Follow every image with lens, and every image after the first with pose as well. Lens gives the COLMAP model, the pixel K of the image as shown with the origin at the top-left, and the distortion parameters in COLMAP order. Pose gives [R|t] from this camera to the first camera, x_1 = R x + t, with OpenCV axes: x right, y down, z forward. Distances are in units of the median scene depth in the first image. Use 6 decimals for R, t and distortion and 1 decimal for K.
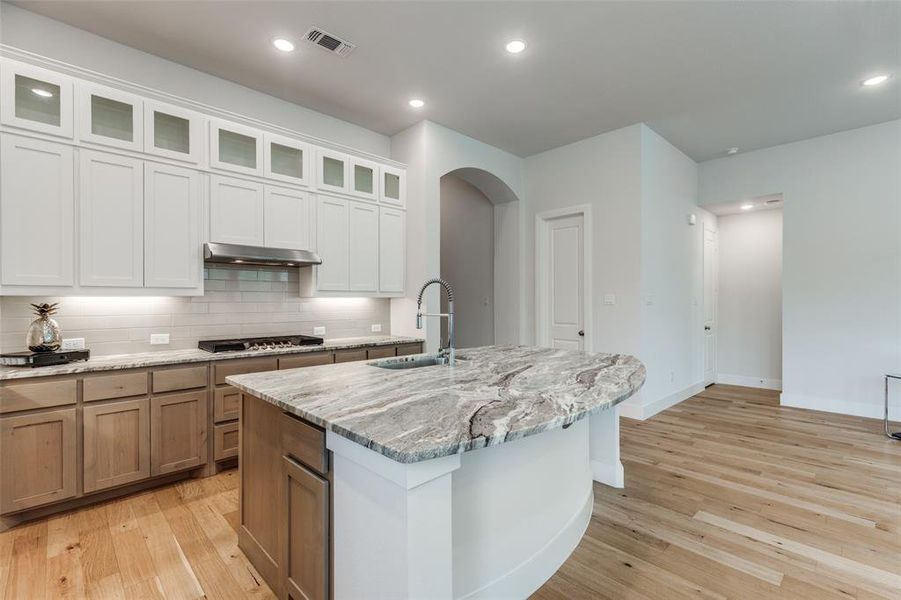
lens RADIAL K [[409.2, 0, 456.7], [0, 409.2, 296.6], [0, 0, 1]] dist [0.007418, 0.000112]
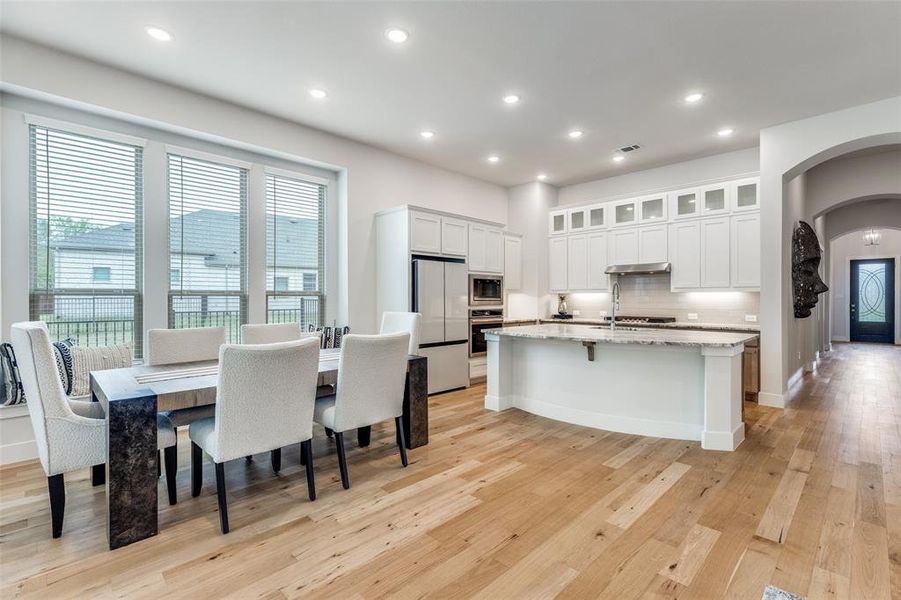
lens RADIAL K [[409.2, 0, 460.2], [0, 409.2, 300.5], [0, 0, 1]] dist [0.007418, 0.000112]
pose [[0.017424, 0.008427, -0.999813, 1.234118], [0.014435, 0.999858, 0.008679, 0.007049], [0.999744, -0.014583, 0.017300, 0.207477]]
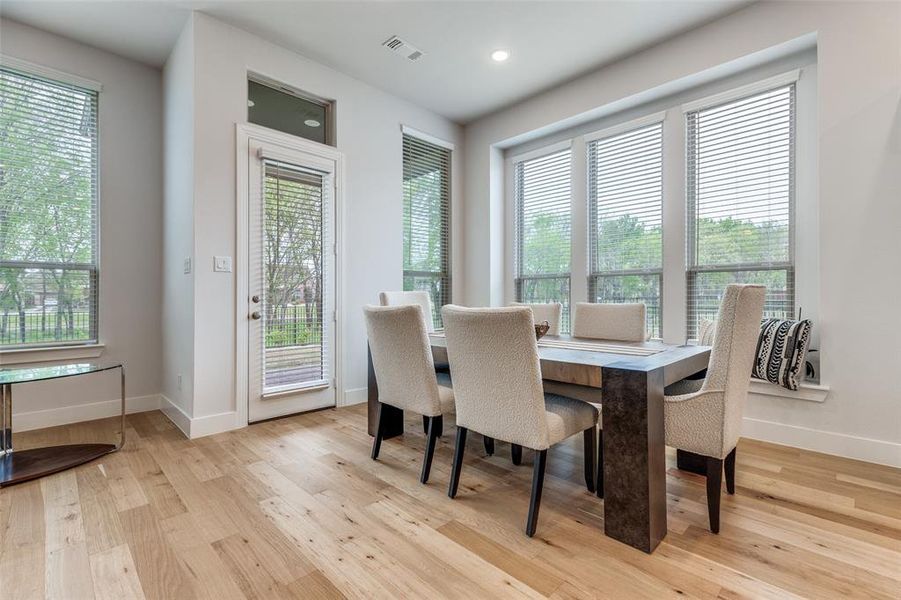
lens RADIAL K [[409.2, 0, 456.8], [0, 409.2, 295.5], [0, 0, 1]] dist [0.007418, 0.000112]
pose [[-0.999868, 0.002259, -0.016069, 0.496542], [0.002595, 0.999779, -0.020883, 0.070881], [0.016018, -0.020922, -0.999653, 0.605173]]
